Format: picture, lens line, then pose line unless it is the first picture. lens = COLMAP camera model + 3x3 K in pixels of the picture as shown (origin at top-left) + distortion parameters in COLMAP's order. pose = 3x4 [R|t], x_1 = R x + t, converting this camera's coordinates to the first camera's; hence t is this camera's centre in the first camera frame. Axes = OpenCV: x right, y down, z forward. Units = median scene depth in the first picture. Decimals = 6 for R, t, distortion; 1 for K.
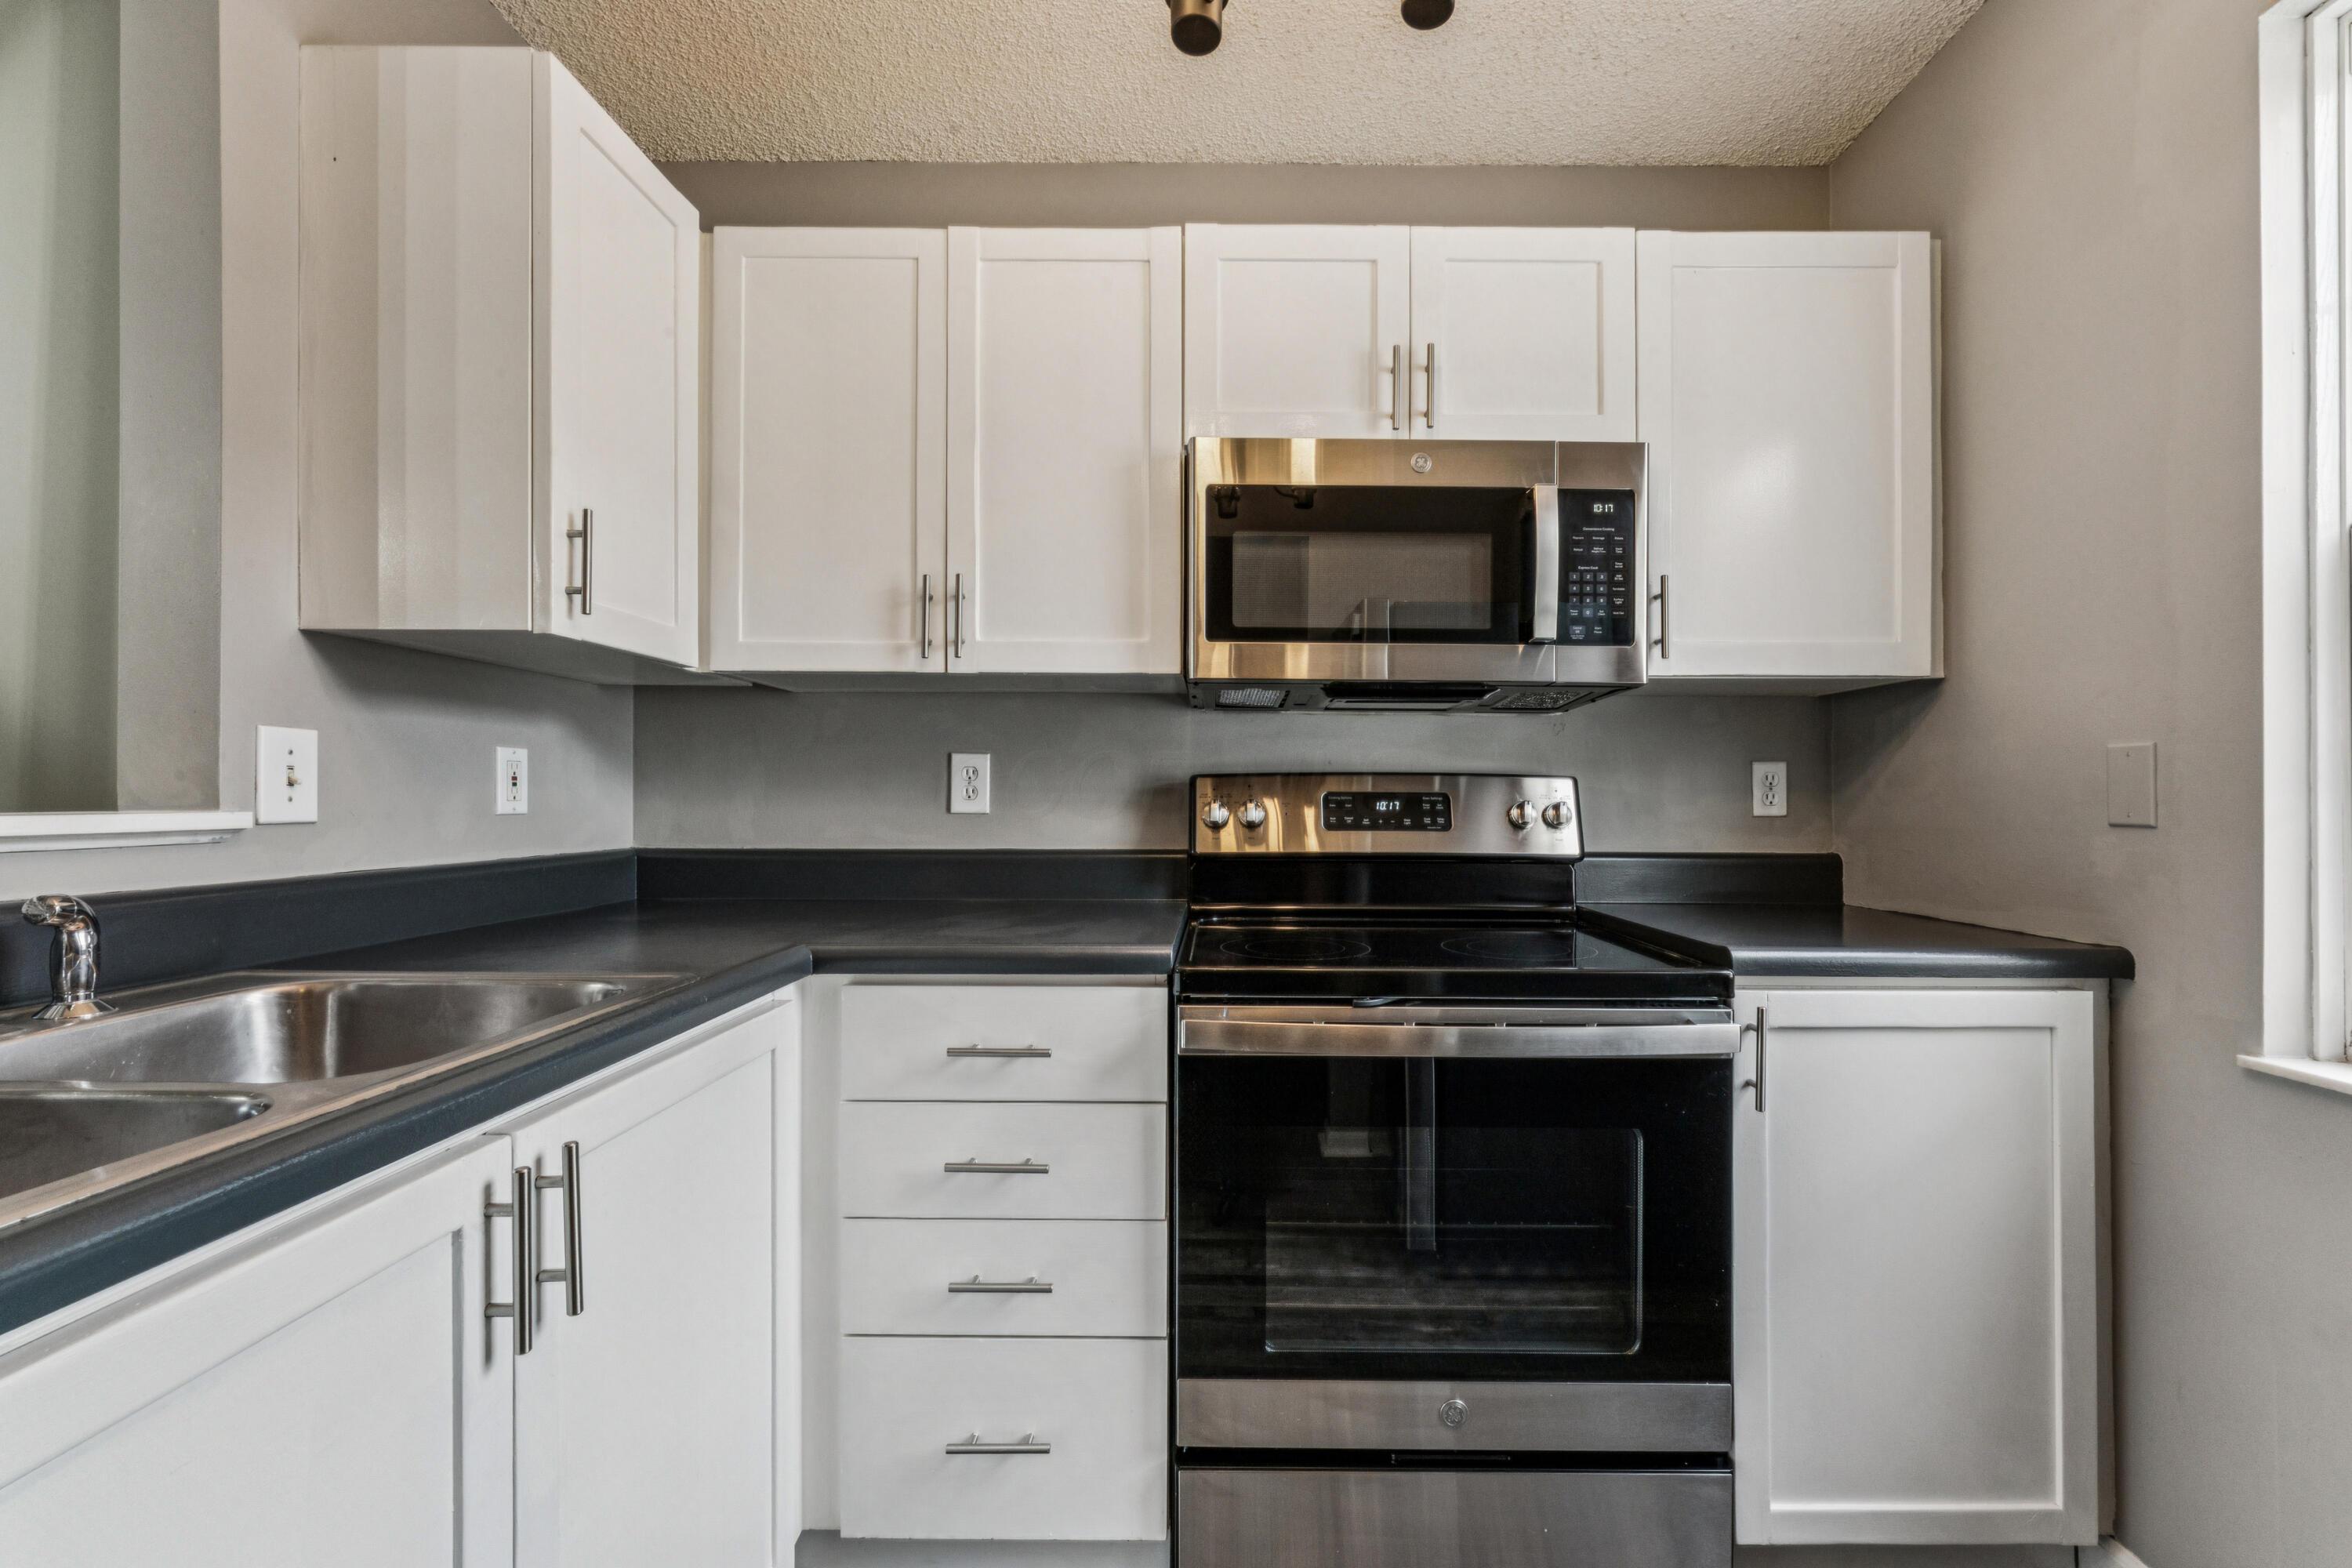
lens RADIAL K [[943.7, 0, 1198.1], [0, 943.7, 801.5], [0, 0, 1]] dist [-0.002494, -0.000282]
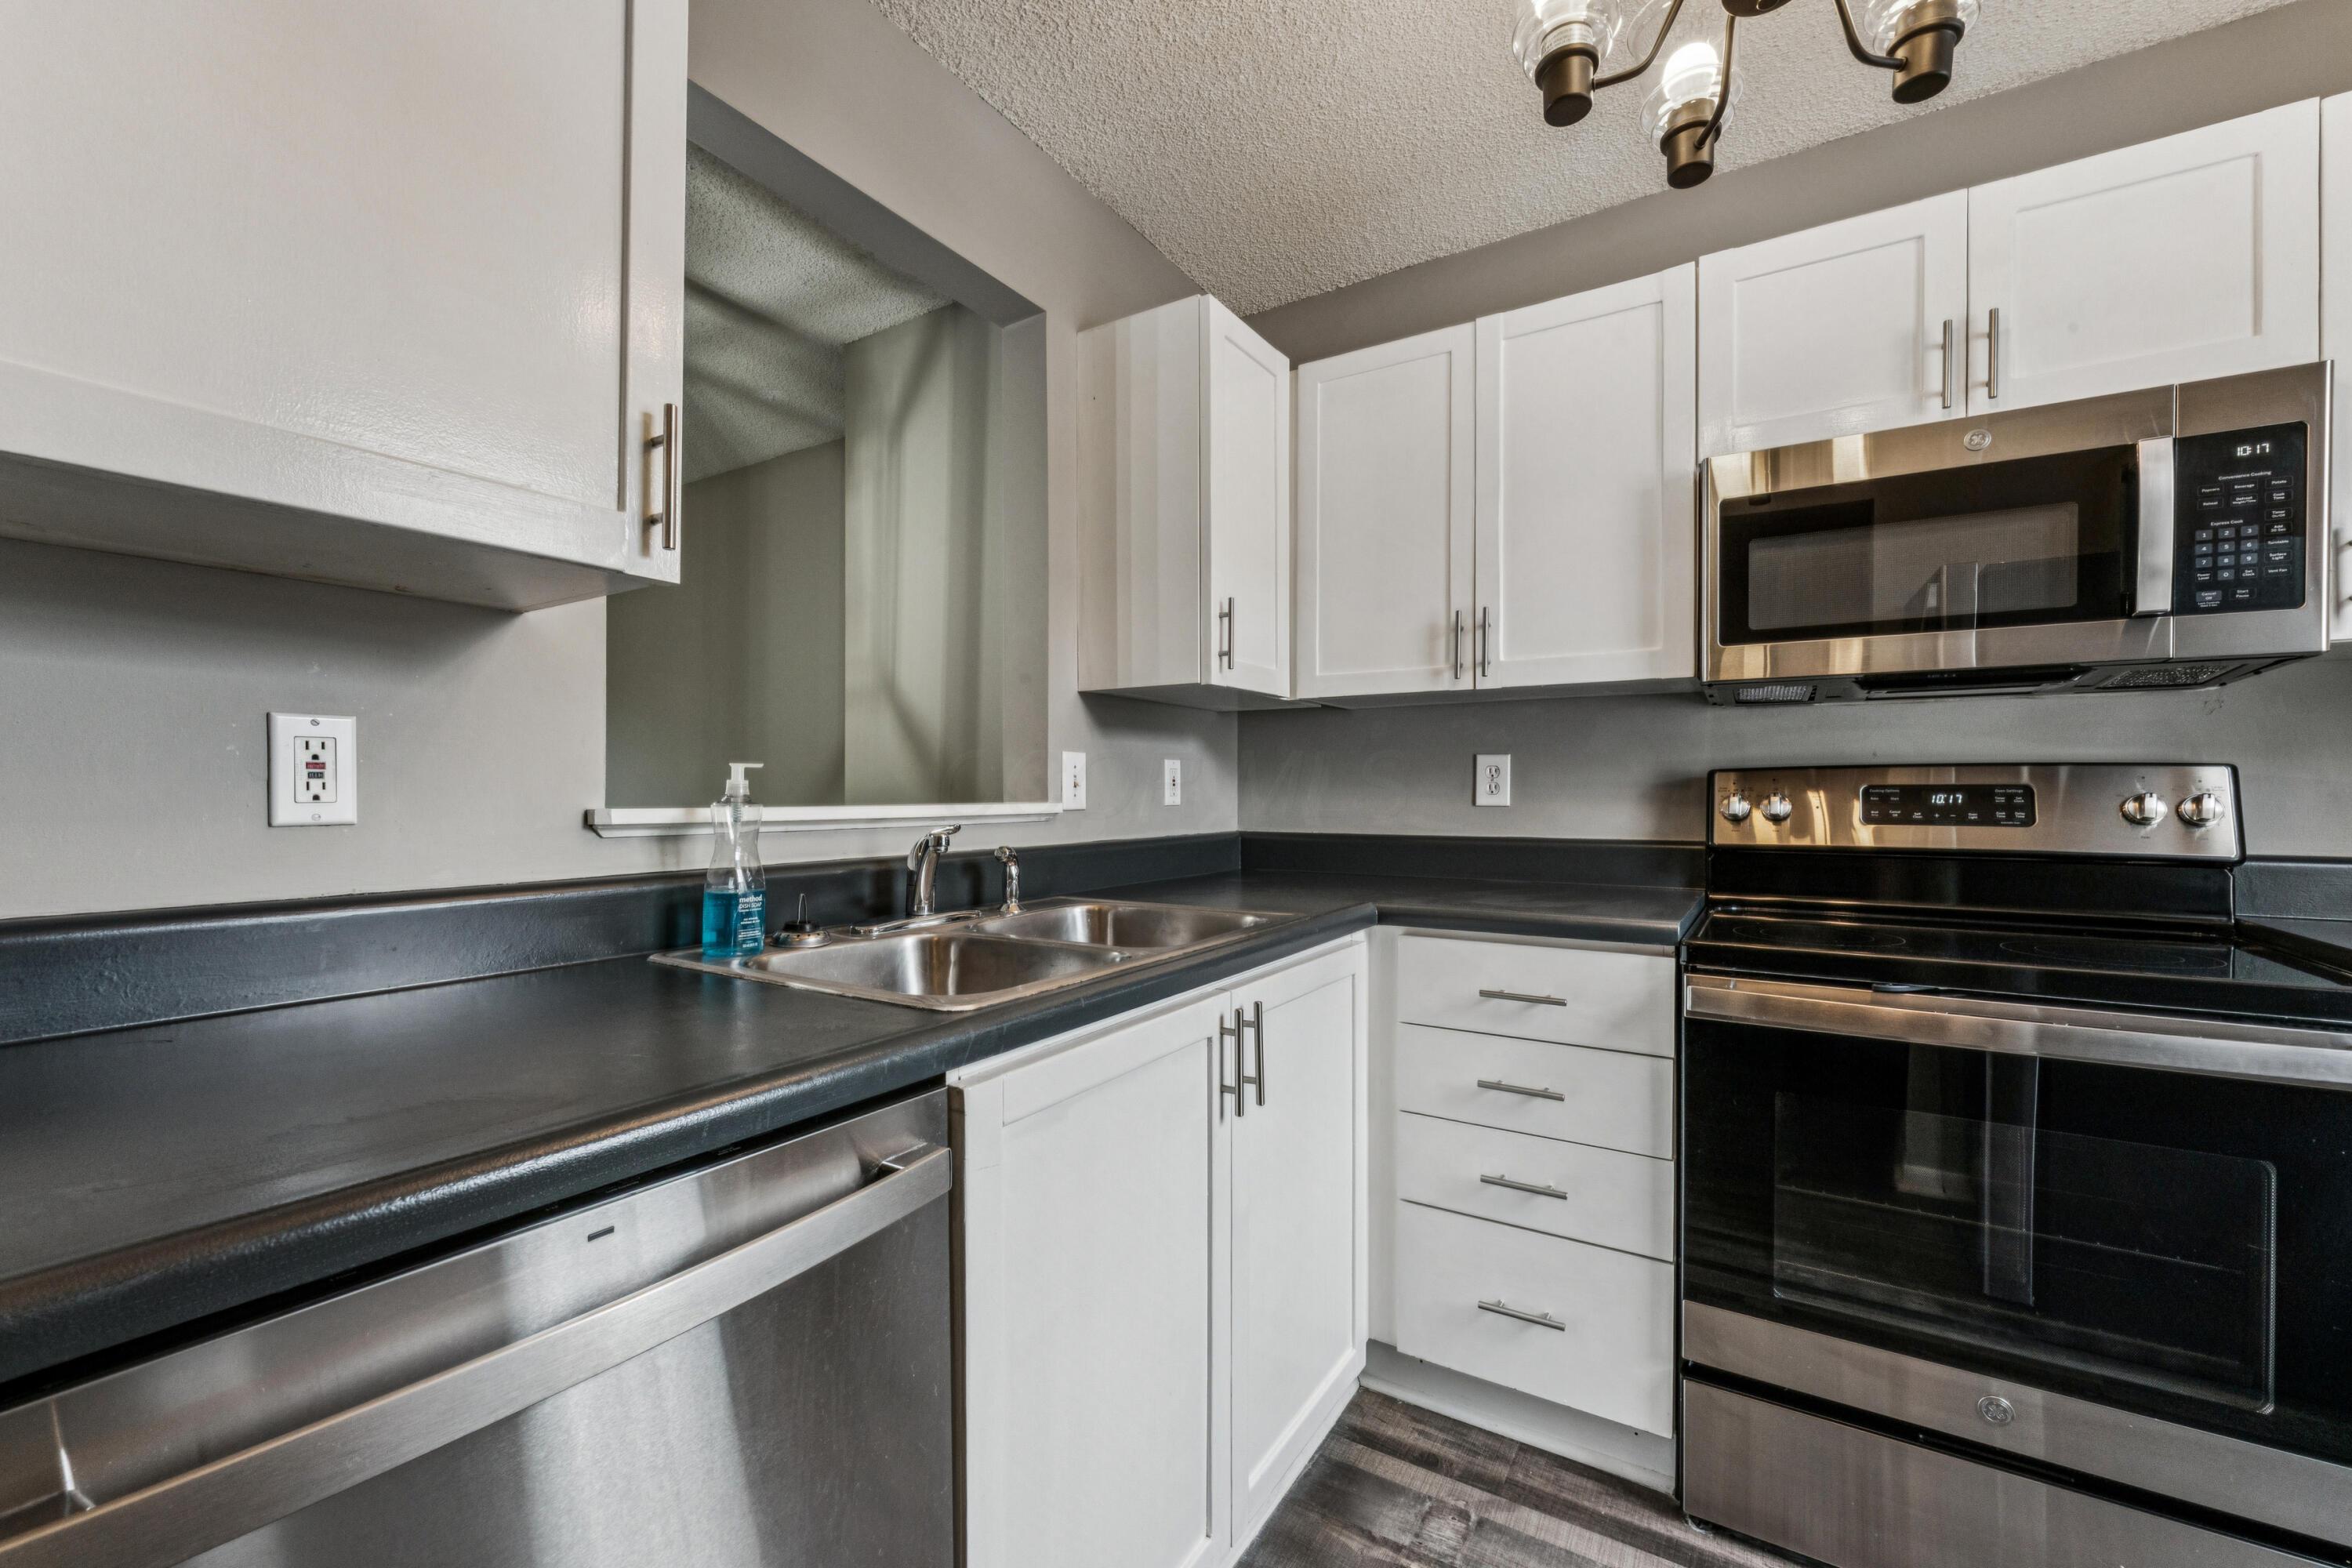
lens RADIAL K [[943.7, 0, 1192.6], [0, 943.7, 806.2], [0, 0, 1]] dist [-0.002494, -0.000282]
pose [[0.861242, 0.001839, -0.508192, 0.041026], [0.002861, 0.999960, 0.008466, 0.002275], [0.508188, -0.008745, 0.861202, -0.257000]]
